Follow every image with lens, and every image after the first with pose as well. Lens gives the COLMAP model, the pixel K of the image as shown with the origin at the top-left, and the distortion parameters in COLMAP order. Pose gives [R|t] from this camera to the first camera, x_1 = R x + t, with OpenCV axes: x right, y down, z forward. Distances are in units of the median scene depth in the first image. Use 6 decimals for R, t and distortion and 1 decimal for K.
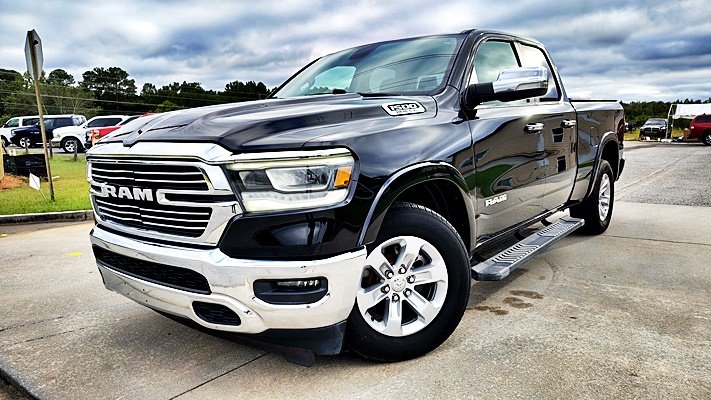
lens RADIAL K [[498.7, 0, 355.5], [0, 498.7, 200.0], [0, 0, 1]] dist [0.007418, -0.007366]
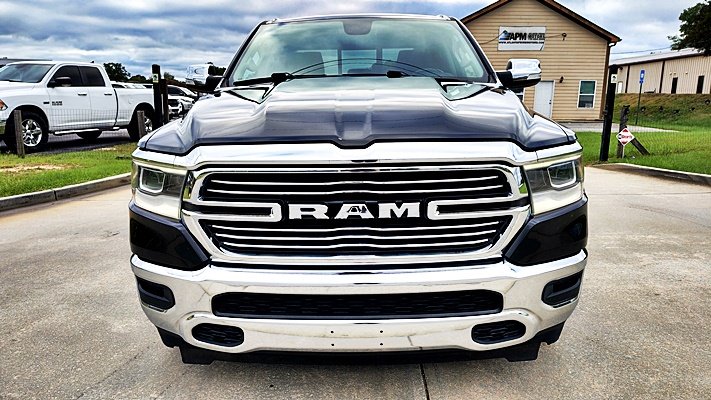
lens RADIAL K [[498.3, 0, 355.2], [0, 498.3, 206.6], [0, 0, 1]] dist [0.006837, -0.002652]
pose [[0.777932, -0.114209, 0.617882, -0.698598], [0.067930, 0.992866, 0.097995, -0.071167], [-0.624666, -0.034261, 0.780140, 0.318697]]
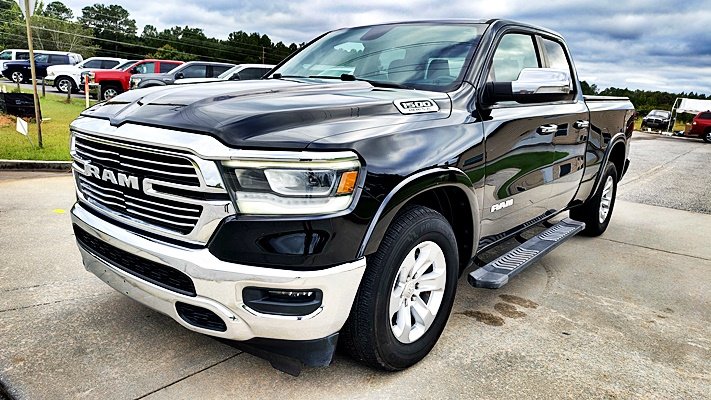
lens RADIAL K [[499.9, 0, 359.9], [0, 499.9, 197.5], [0, 0, 1]] dist [-0.002047, 0.003409]
pose [[0.995958, 0.087076, 0.022045, -0.009412], [-0.088381, 0.993796, 0.067511, -0.057458], [-0.016029, -0.069187, 0.997475, 0.049784]]
